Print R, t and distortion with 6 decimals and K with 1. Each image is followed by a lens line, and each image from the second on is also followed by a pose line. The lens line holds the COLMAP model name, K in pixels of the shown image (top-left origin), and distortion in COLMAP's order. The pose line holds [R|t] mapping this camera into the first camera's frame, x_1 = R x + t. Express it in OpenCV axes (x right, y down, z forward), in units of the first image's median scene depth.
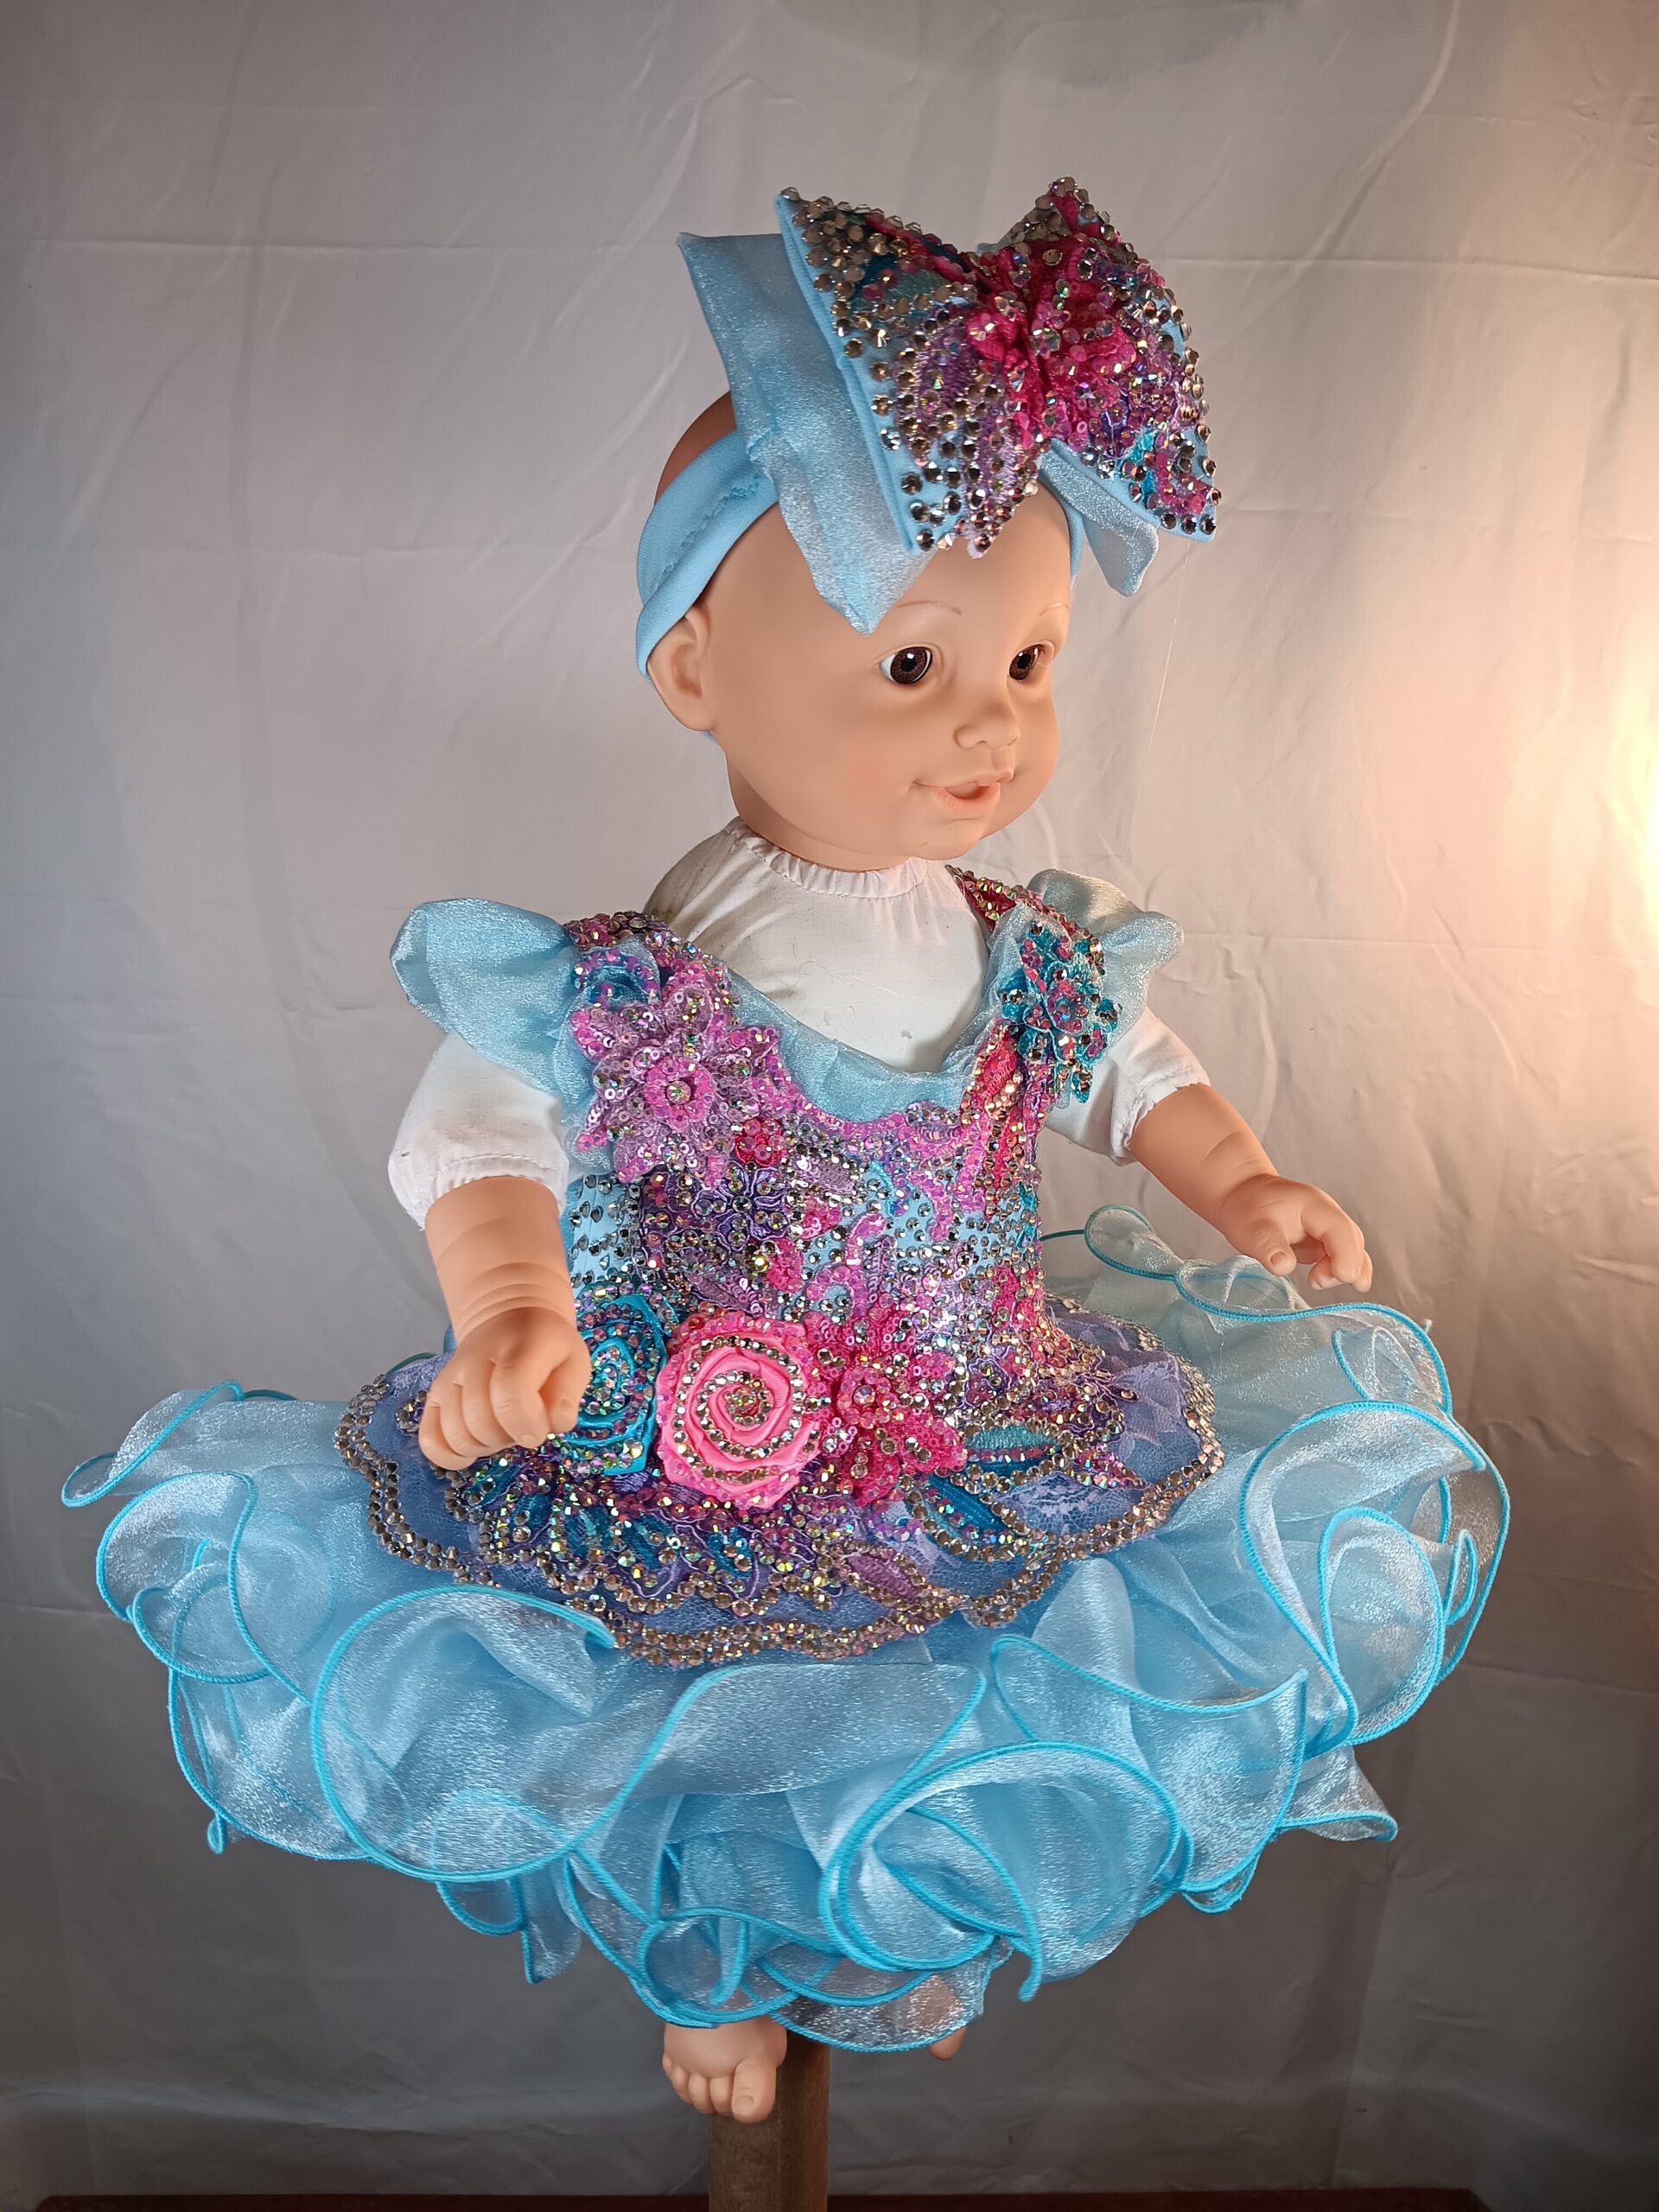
lens RADIAL K [[1695.9, 0, 829.5], [0, 1695.9, 1106.0], [0, 0, 1]] dist [-0.003712, -0.003913]
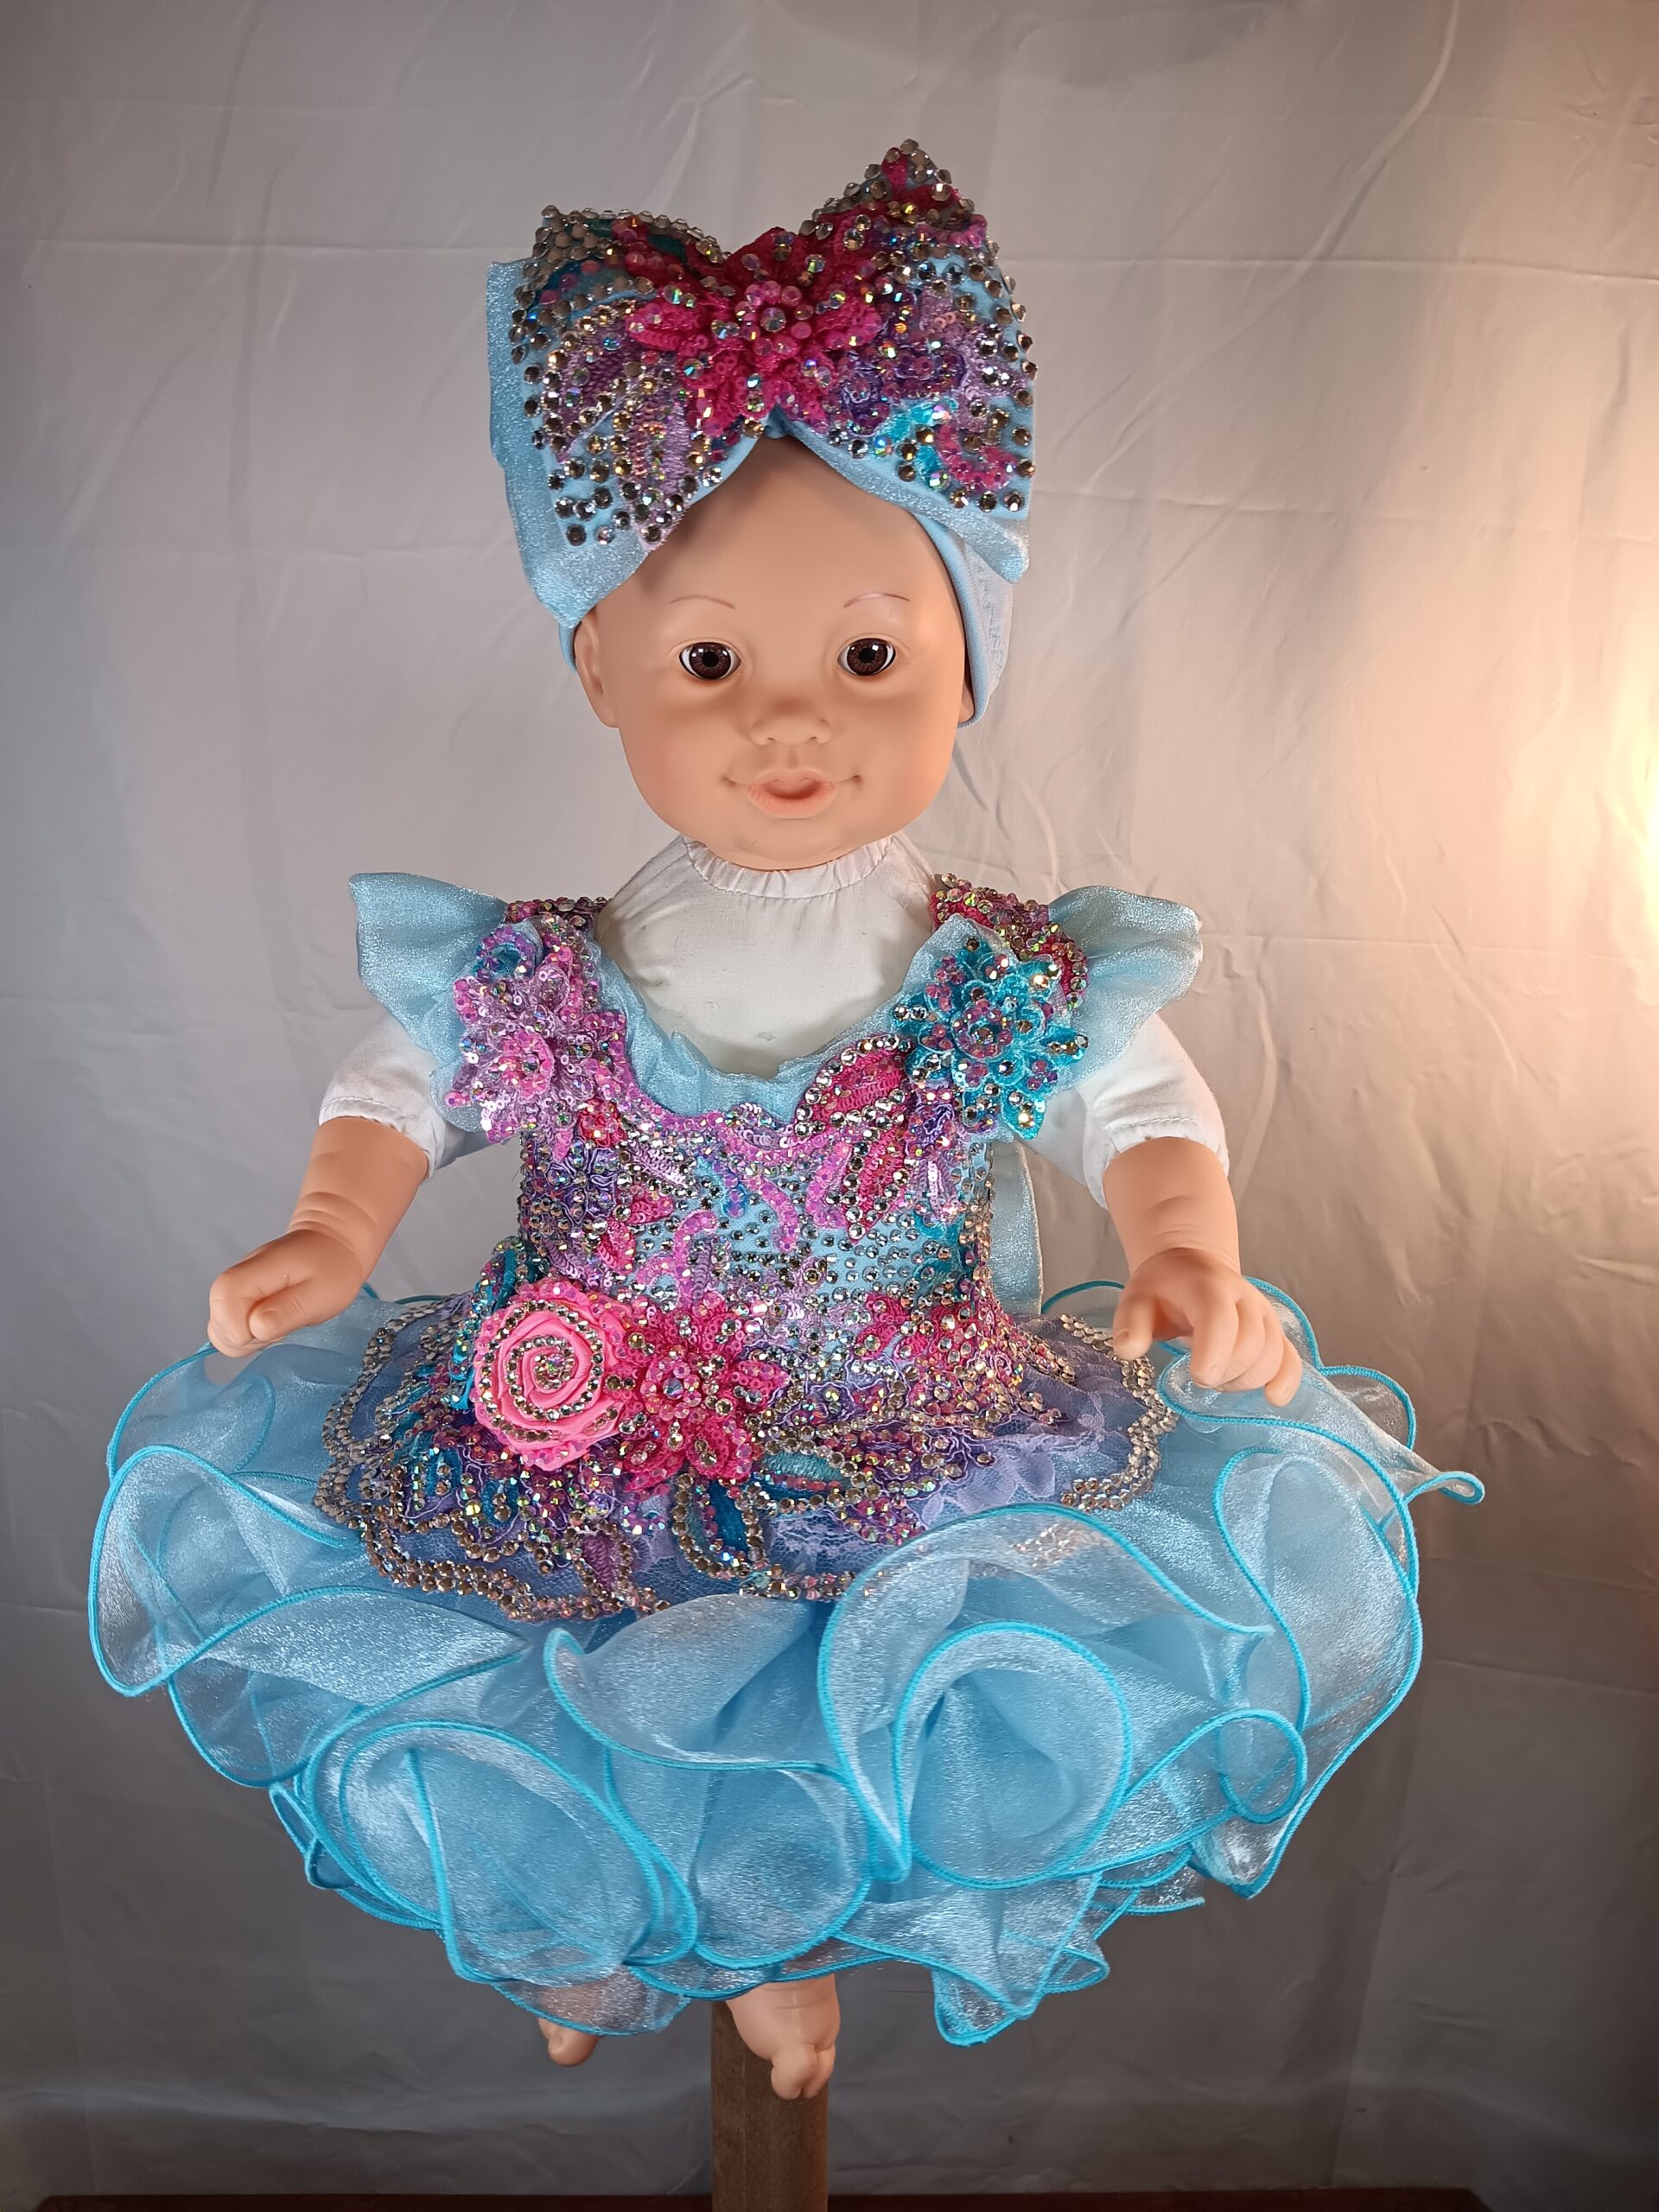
lens RADIAL K [[1768.1, 0, 829.5], [0, 1768.1, 1106.0], [0, 0, 1]] dist [0.030391, -0.000705]
pose [[0.832998, 0.116844, -0.540798, 0.667257], [-0.129706, 0.991448, 0.014422, -0.022483], [0.537858, 0.058131, 0.841029, 0.165232]]
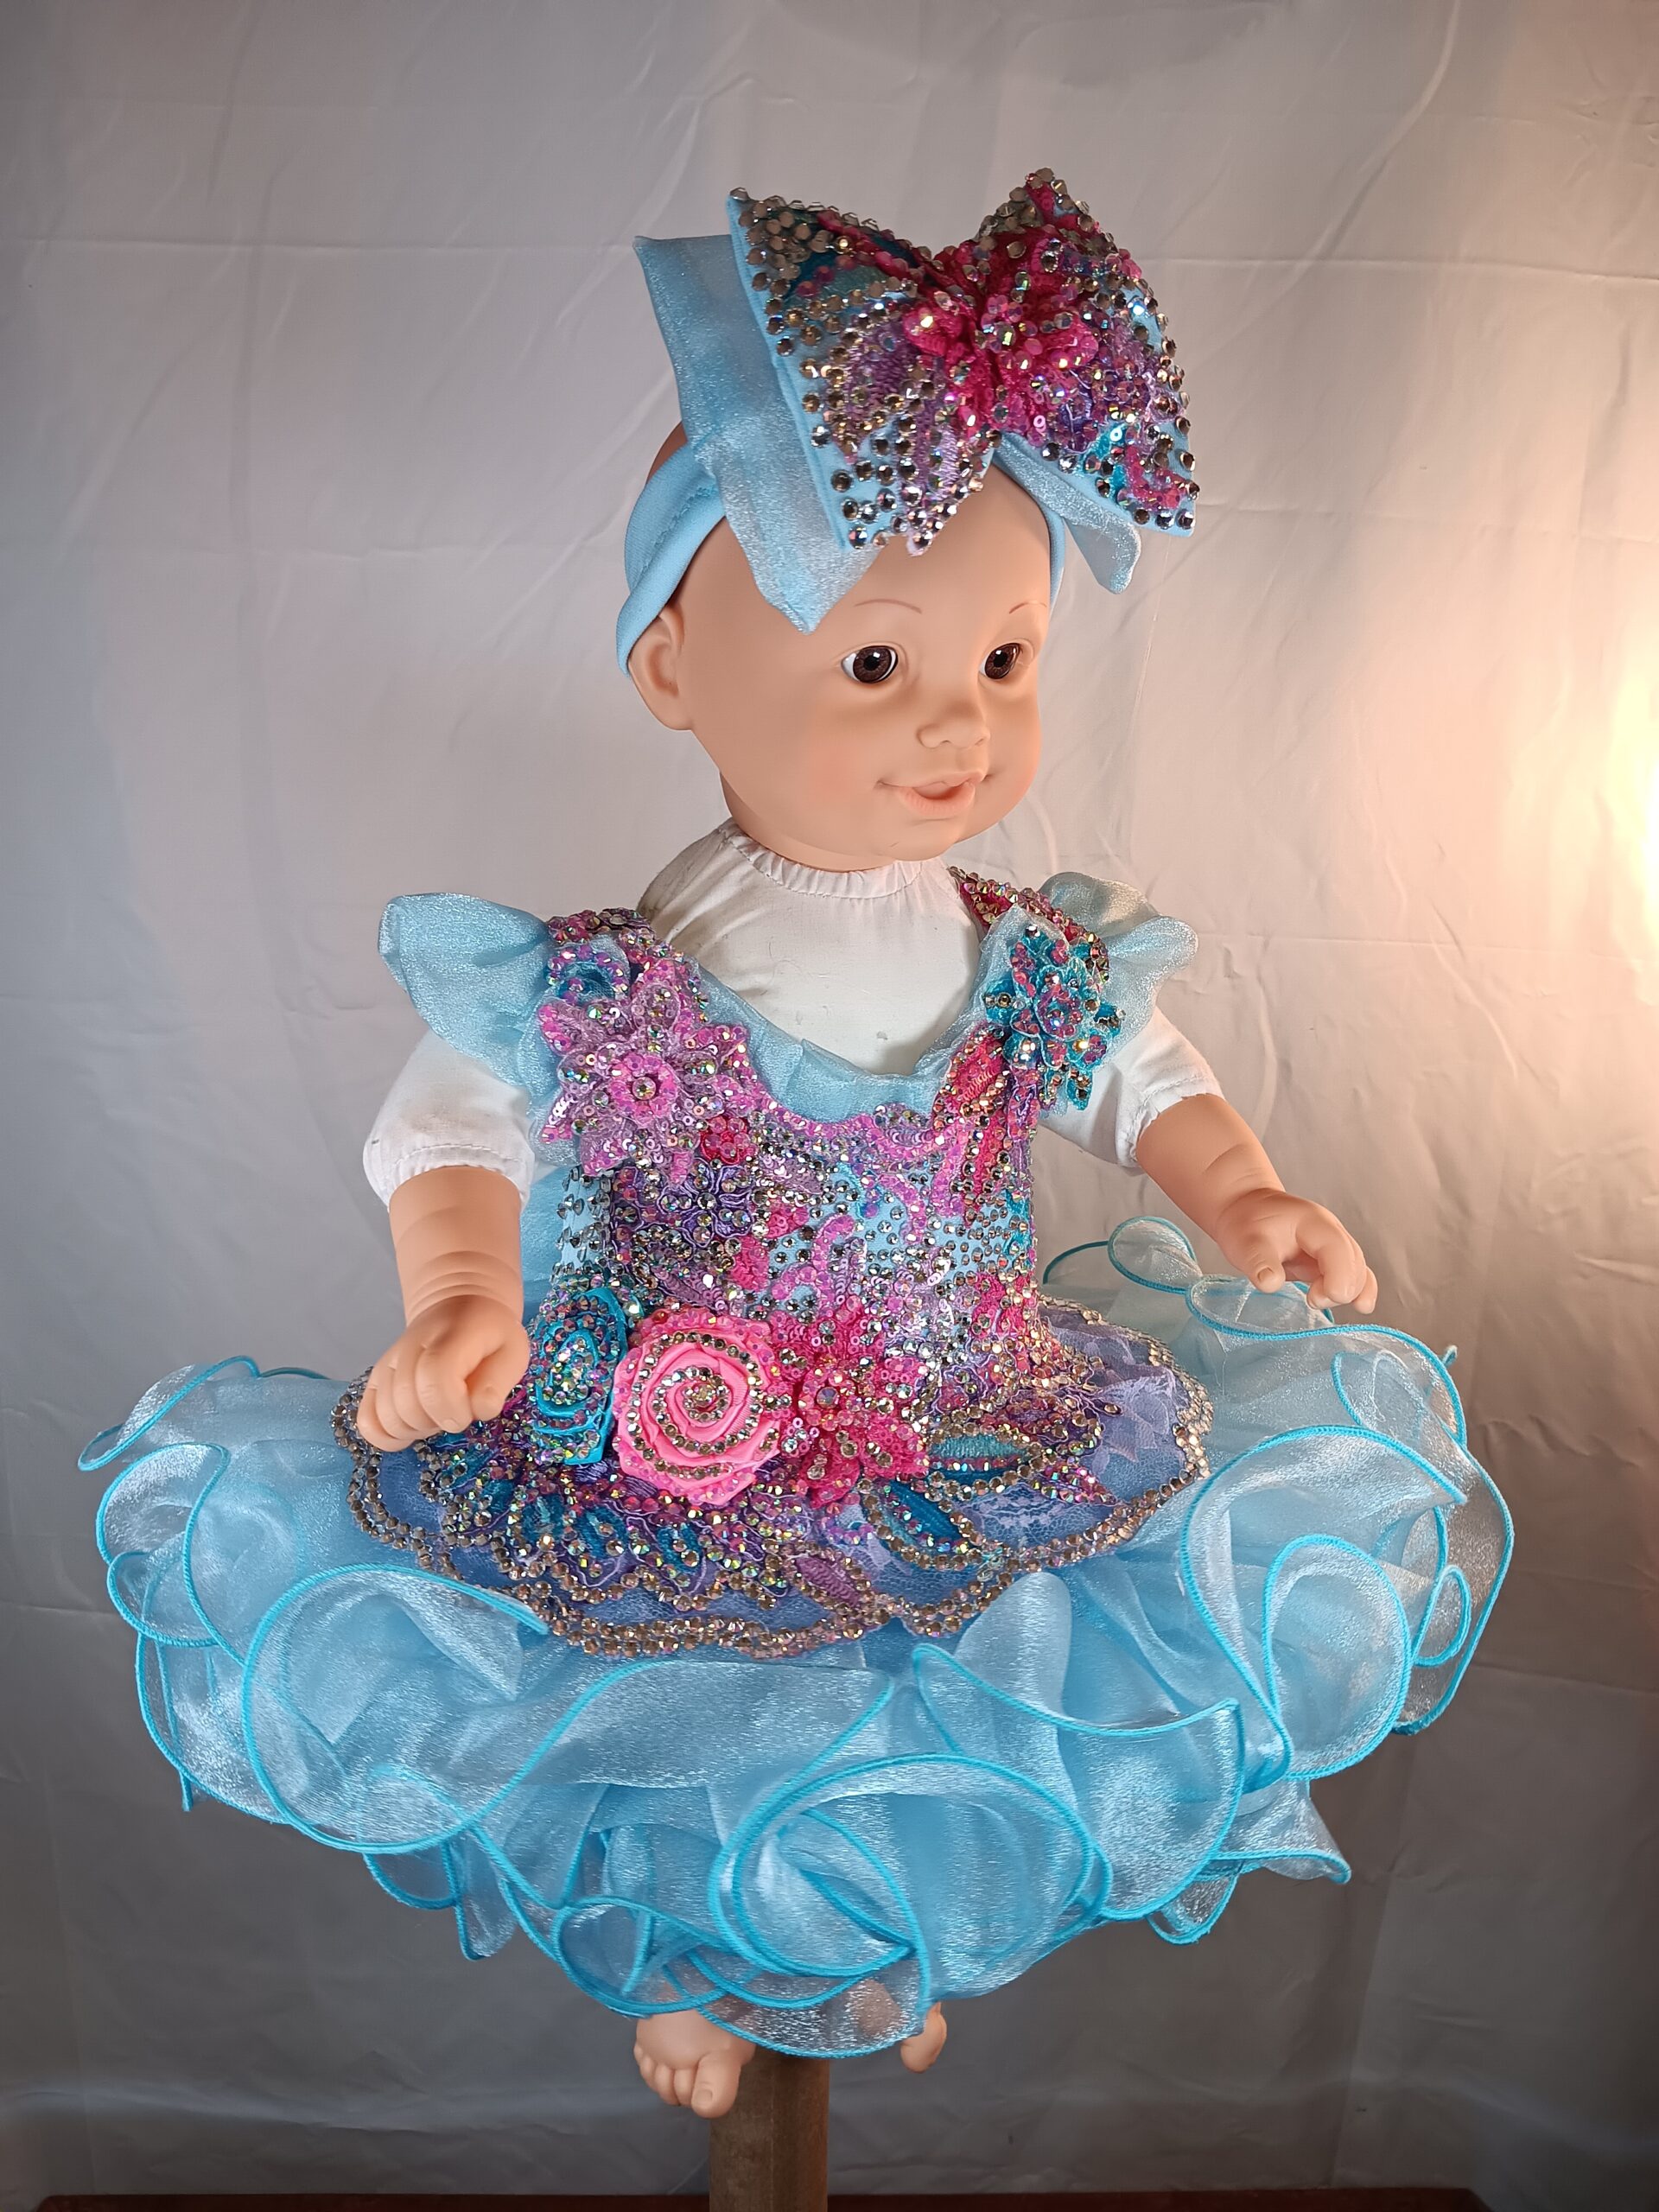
lens RADIAL K [[1695.9, 0, 829.5], [0, 1695.9, 1106.0], [0, 0, 1]] dist [-0.003712, -0.003913]
pose [[0.993906, 0.025838, -0.107156, 0.128291], [-0.026060, 0.999660, -0.000671, 0.000373], [0.107102, 0.003459, 0.994242, 0.009263]]
